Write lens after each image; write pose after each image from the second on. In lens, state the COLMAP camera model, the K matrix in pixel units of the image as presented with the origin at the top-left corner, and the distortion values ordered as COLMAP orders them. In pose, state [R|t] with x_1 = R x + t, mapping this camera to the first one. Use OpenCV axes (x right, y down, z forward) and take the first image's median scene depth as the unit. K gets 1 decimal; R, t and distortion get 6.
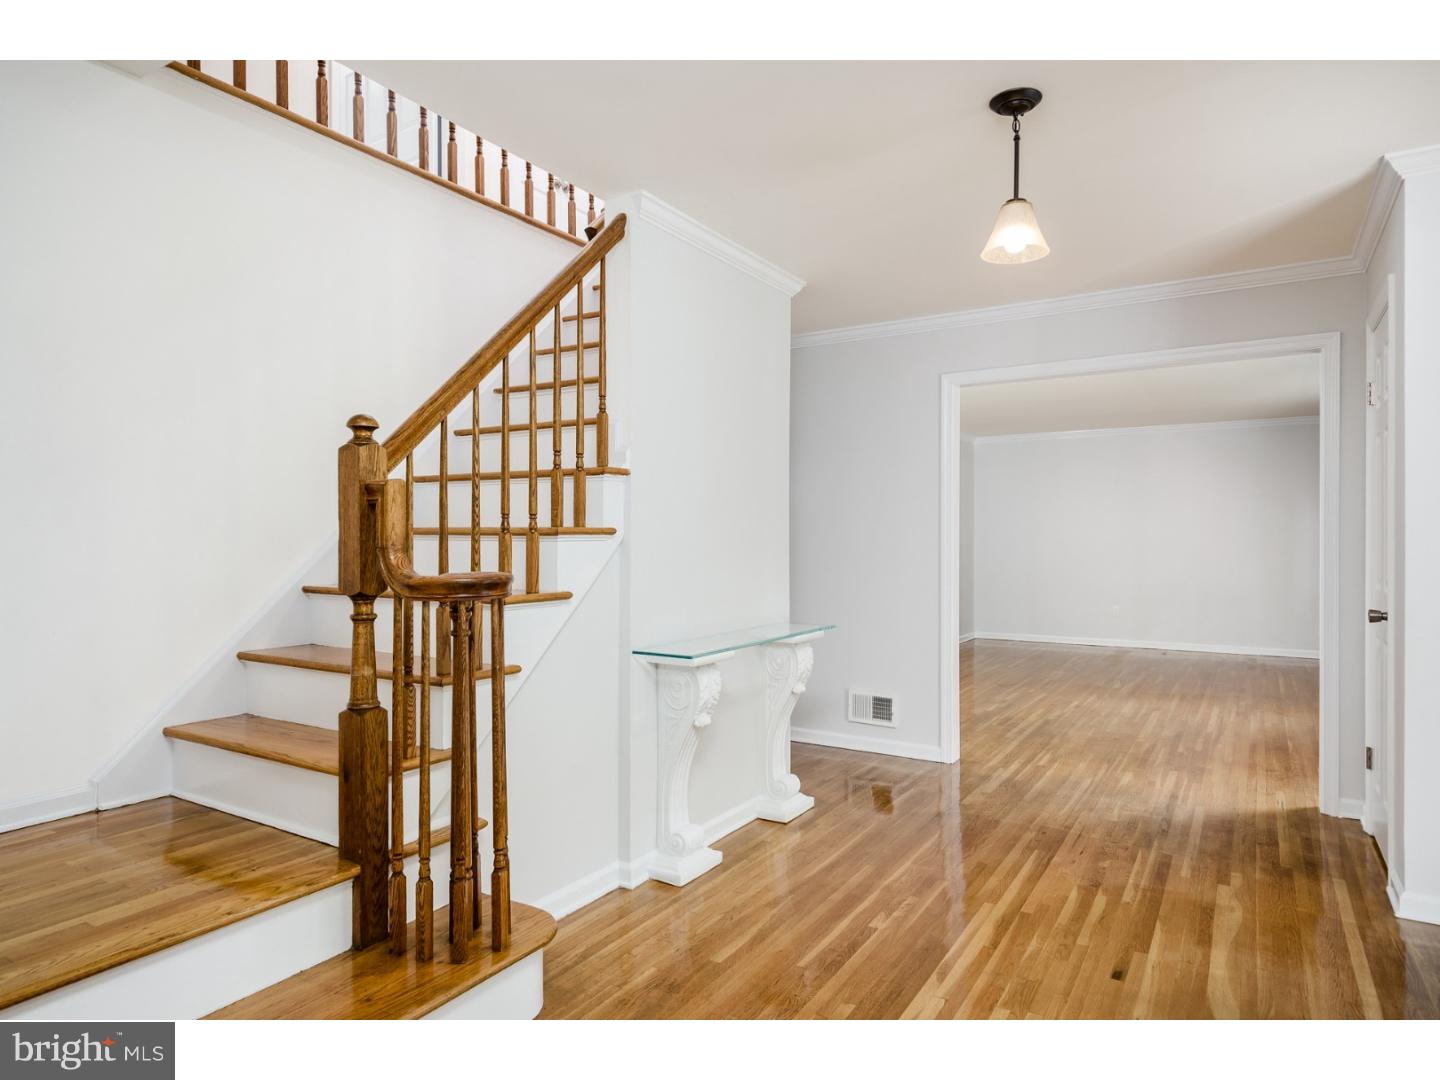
lens RADIAL K [[864.9, 0, 720.0], [0, 864.9, 540.0], [0, 0, 1]] dist [-0.000836, -0.000131]
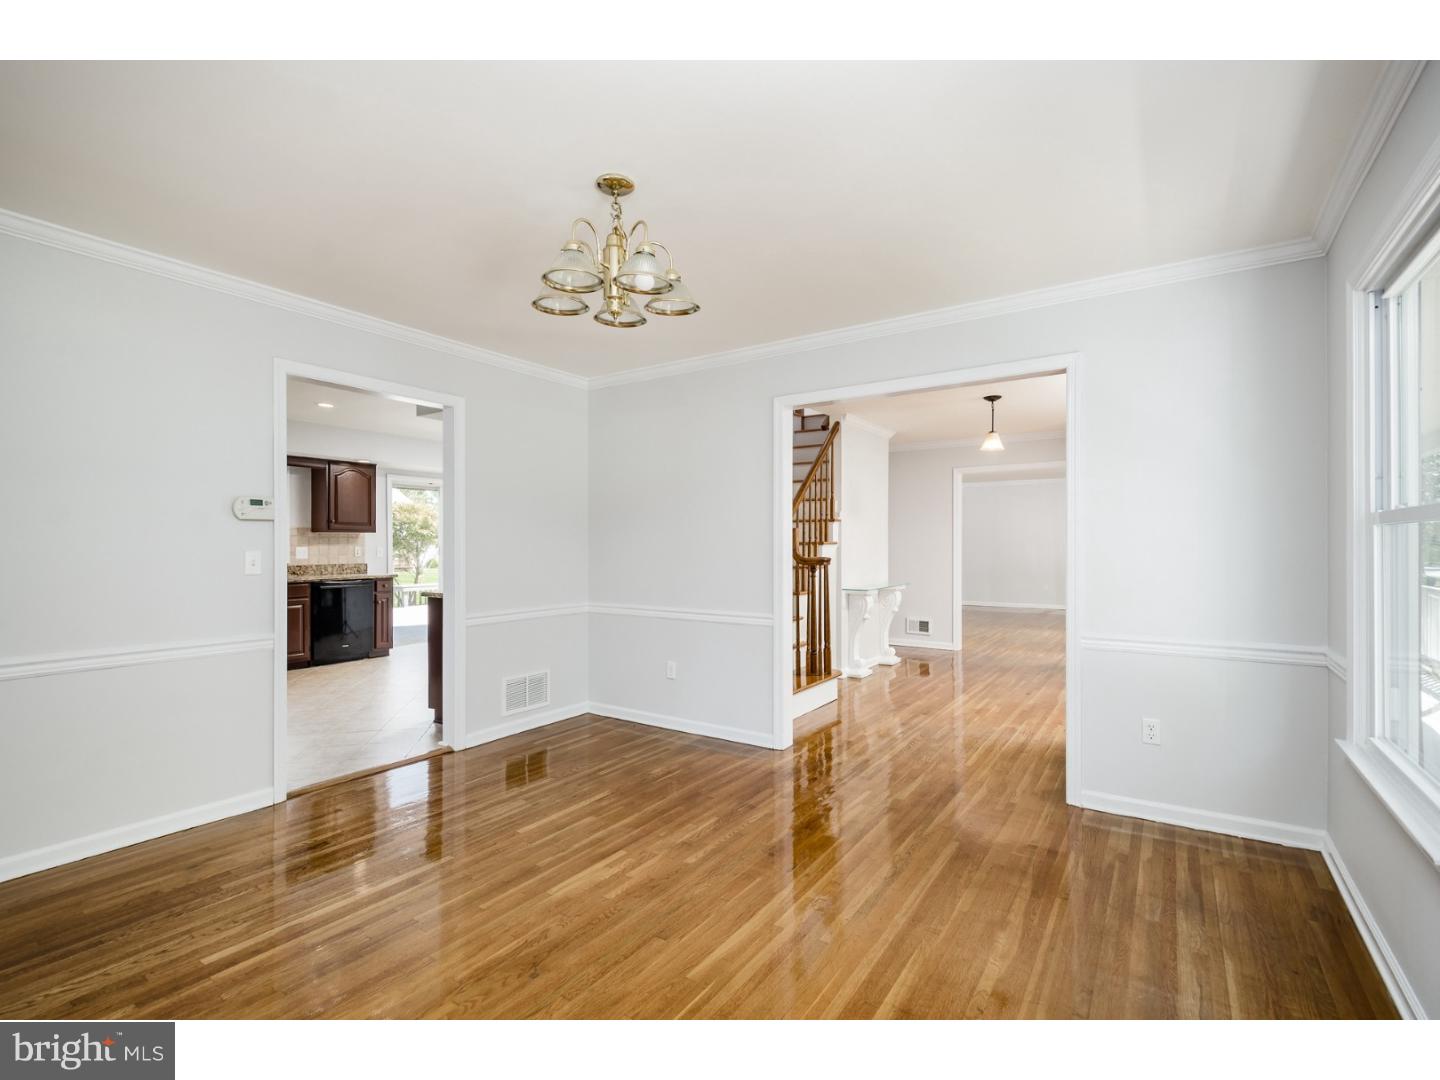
lens RADIAL K [[675.3, 0, 720.0], [0, 675.3, 540.0], [0, 0, 1]] dist [0.012826, -0.000231]
pose [[0.999359, 0.002525, -0.035719, -0.319720], [-0.002864, 0.999951, -0.009454, 0.001615], [0.035693, 0.009550, 0.999317, -0.848494]]
